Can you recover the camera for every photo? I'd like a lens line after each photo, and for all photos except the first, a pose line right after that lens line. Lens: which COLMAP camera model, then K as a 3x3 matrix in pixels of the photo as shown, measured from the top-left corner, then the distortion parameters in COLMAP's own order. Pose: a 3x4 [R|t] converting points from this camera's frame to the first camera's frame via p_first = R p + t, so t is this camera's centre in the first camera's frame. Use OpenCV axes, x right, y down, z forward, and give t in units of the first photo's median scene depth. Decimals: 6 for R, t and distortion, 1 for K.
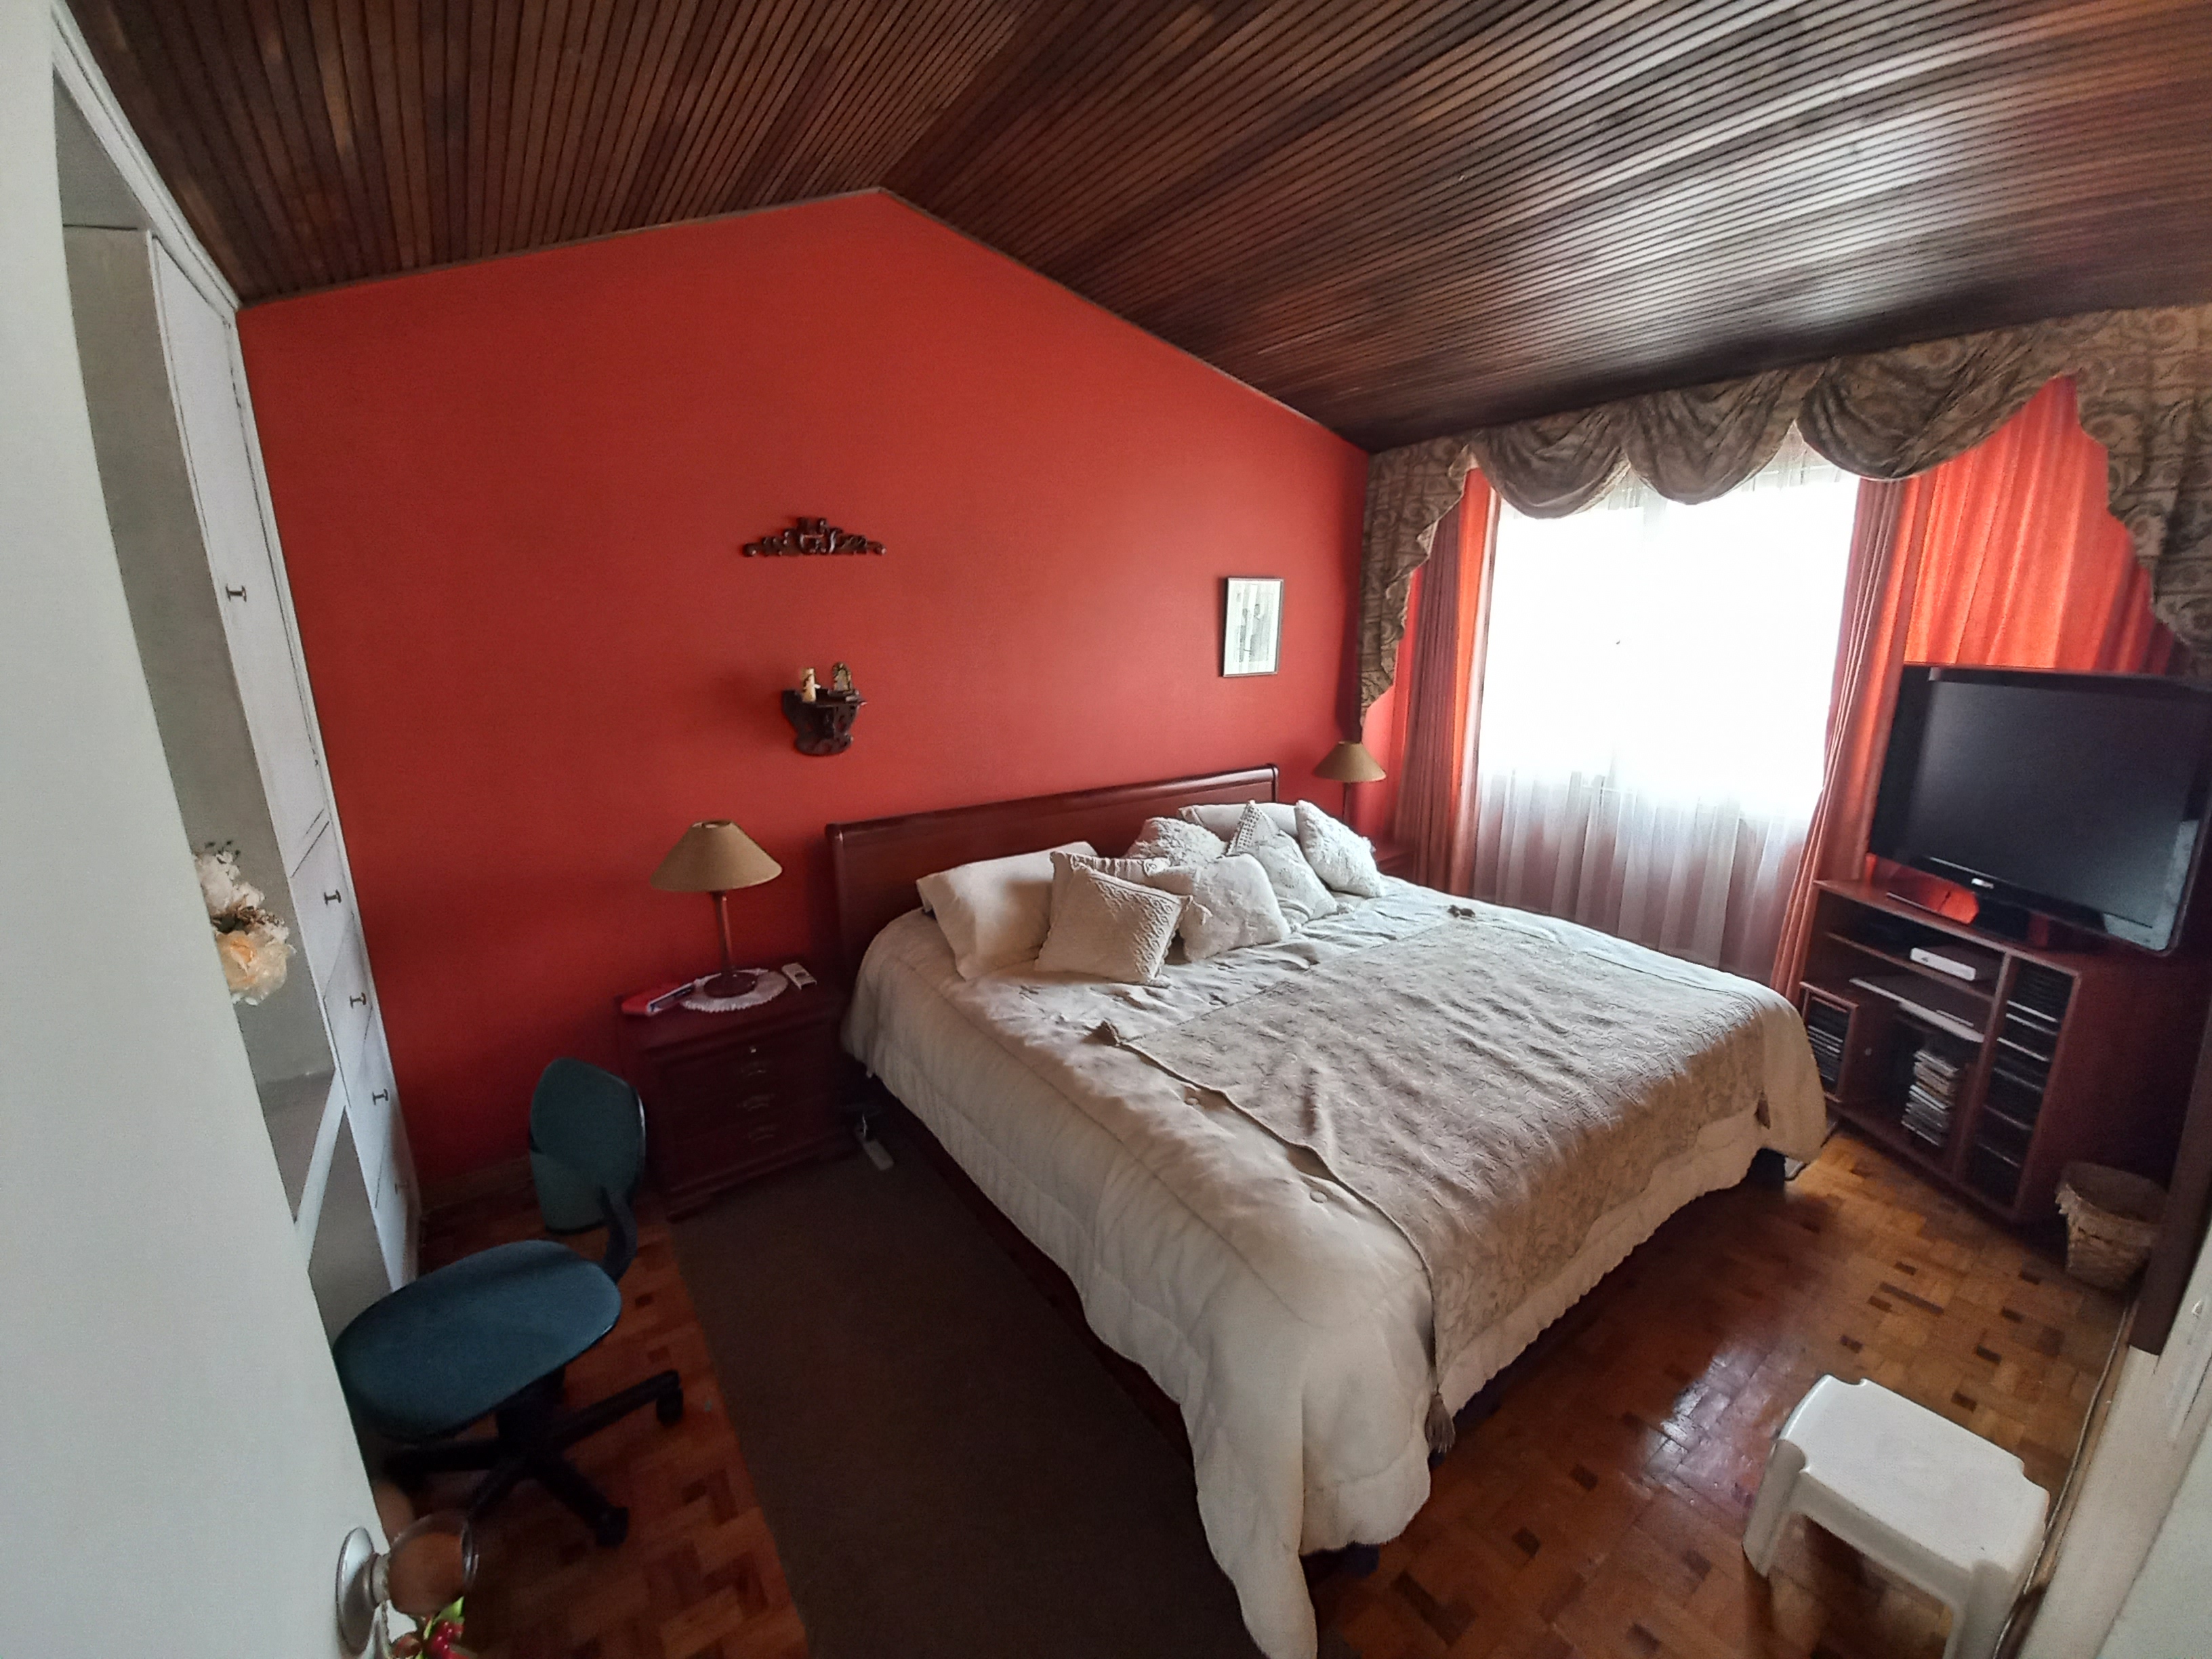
lens RADIAL K [[873.1, 0, 1125.6], [0, 873.1, 827.8], [0, 0, 1]] dist [0.000725, -0.006964]
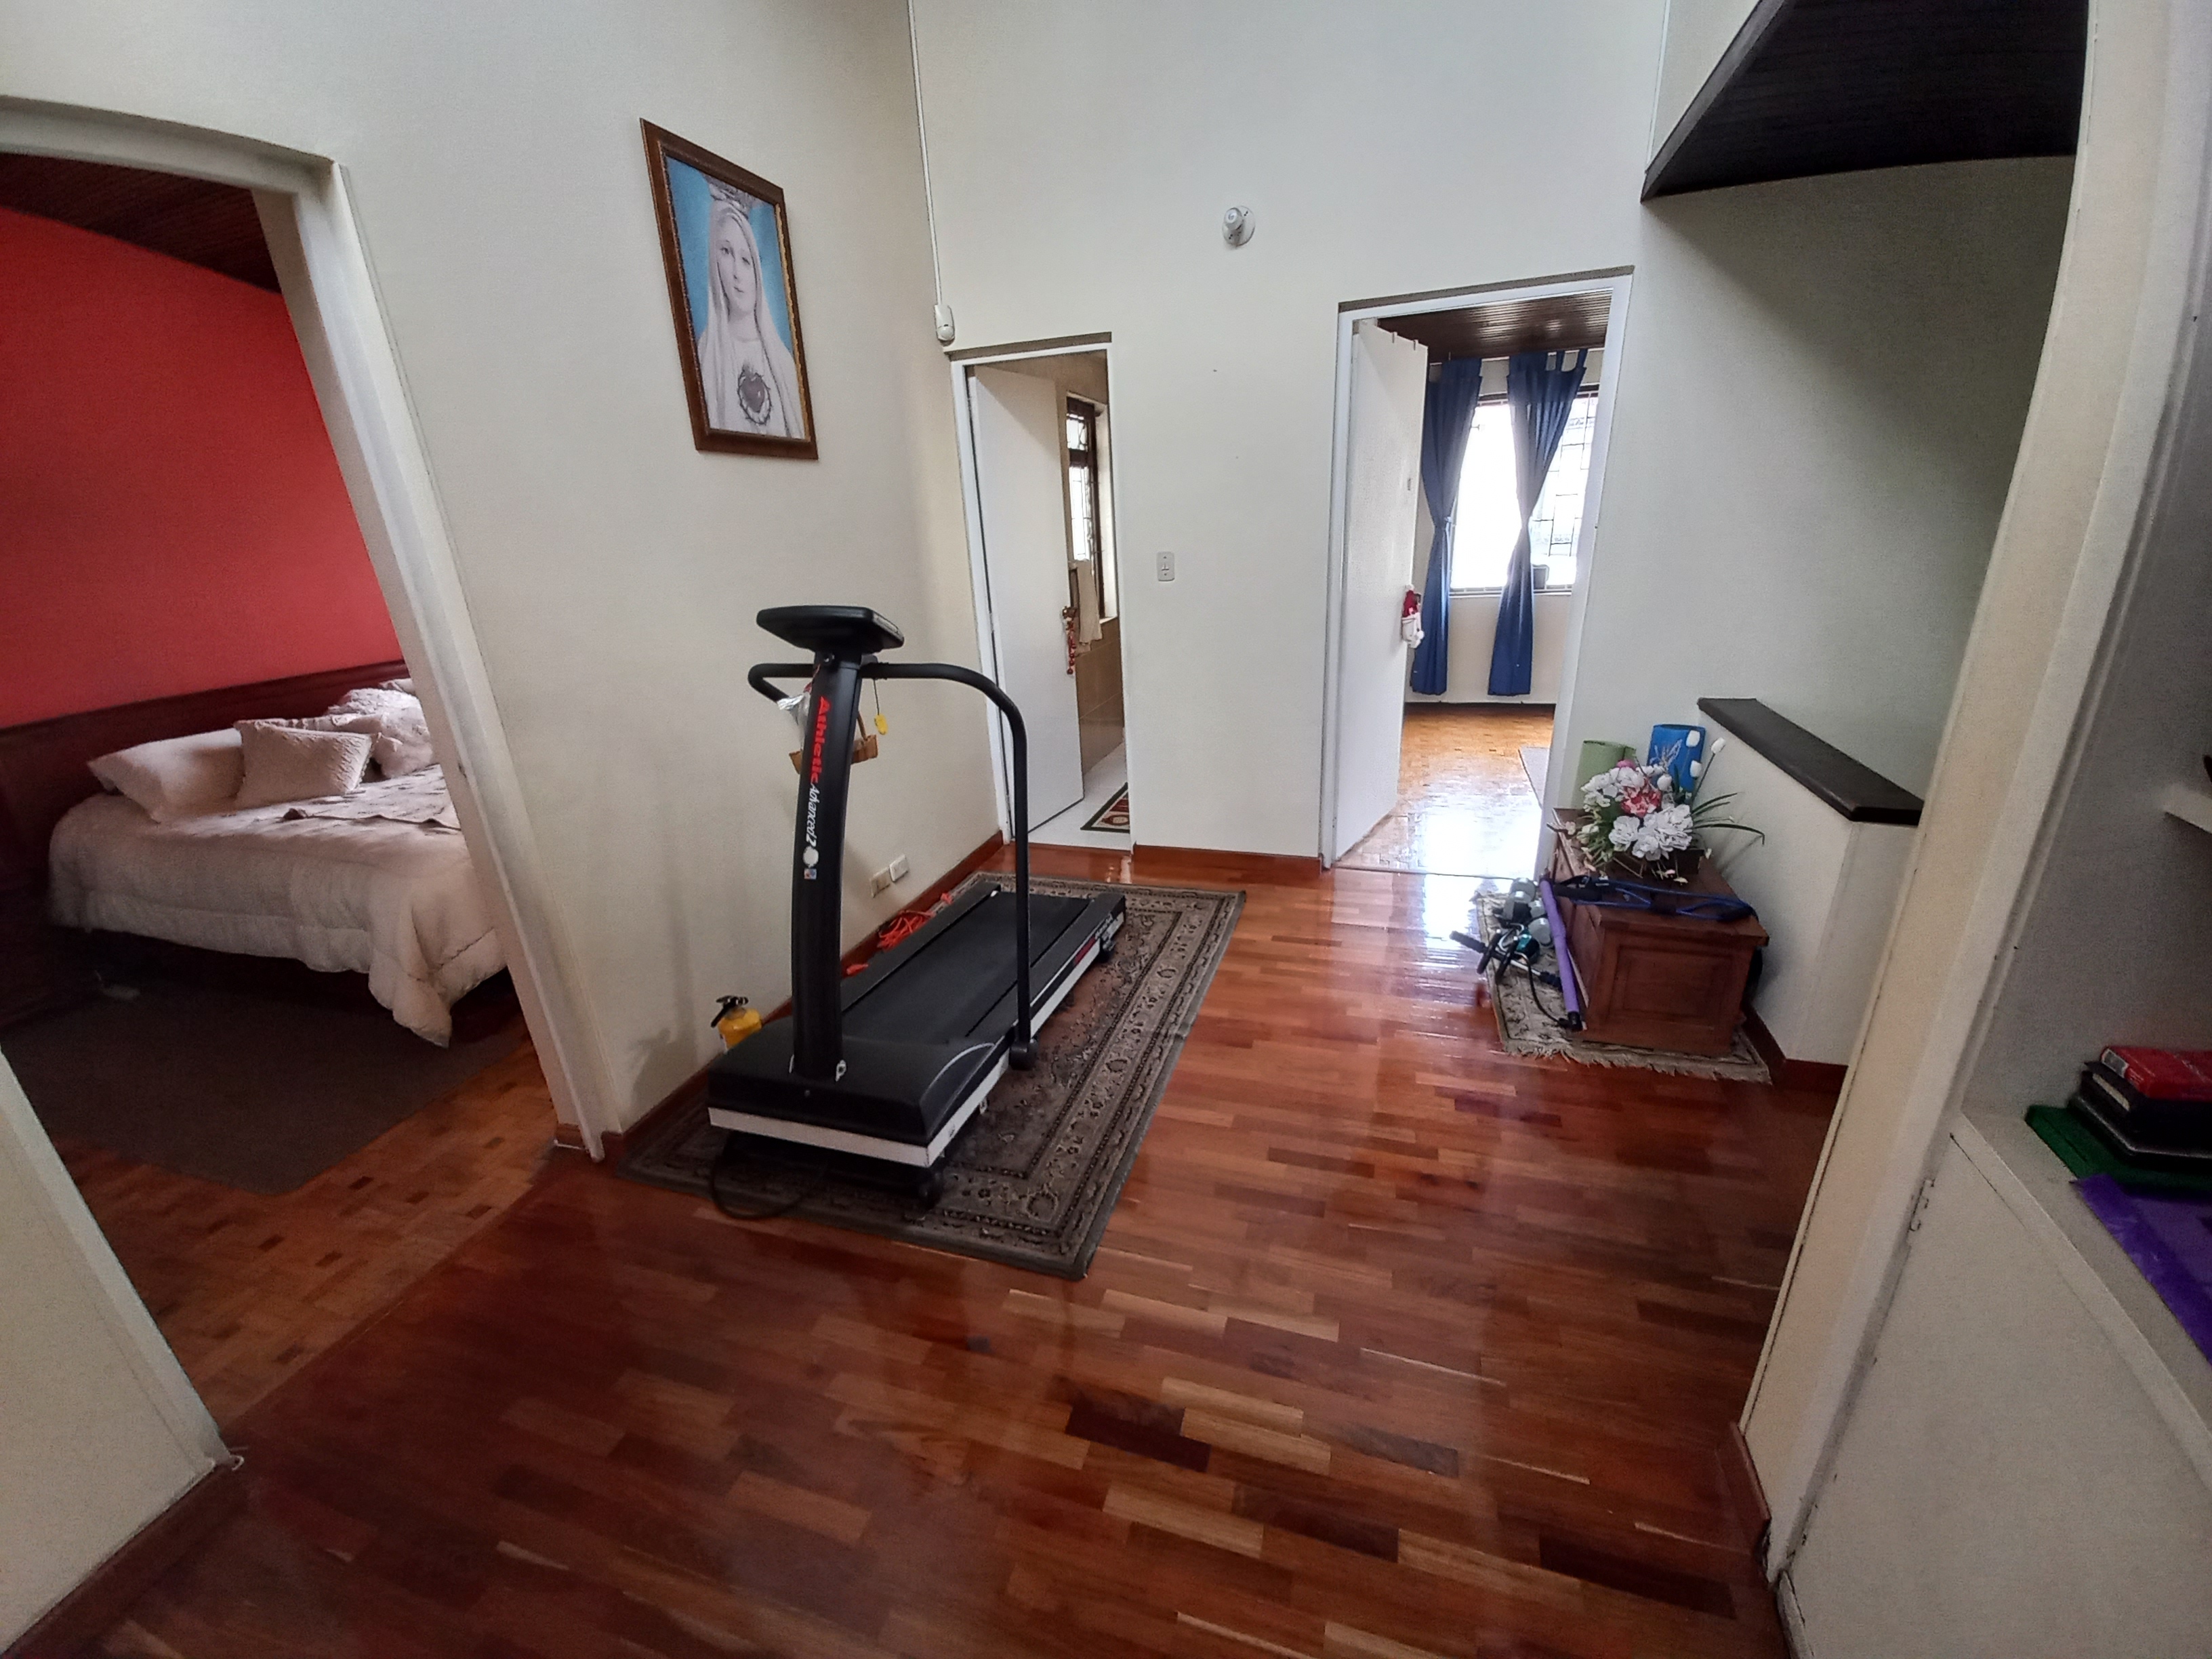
lens RADIAL K [[873.1, 0, 1089.2], [0, 873.1, 829.6], [0, 0, 1]] dist [0.000725, -0.006964]
pose [[0.806859, -0.245180, 0.537461, 0.200402], [0.190855, 0.969205, 0.155614, 0.223772], [-0.559064, -0.022981, 0.828806, -0.706999]]
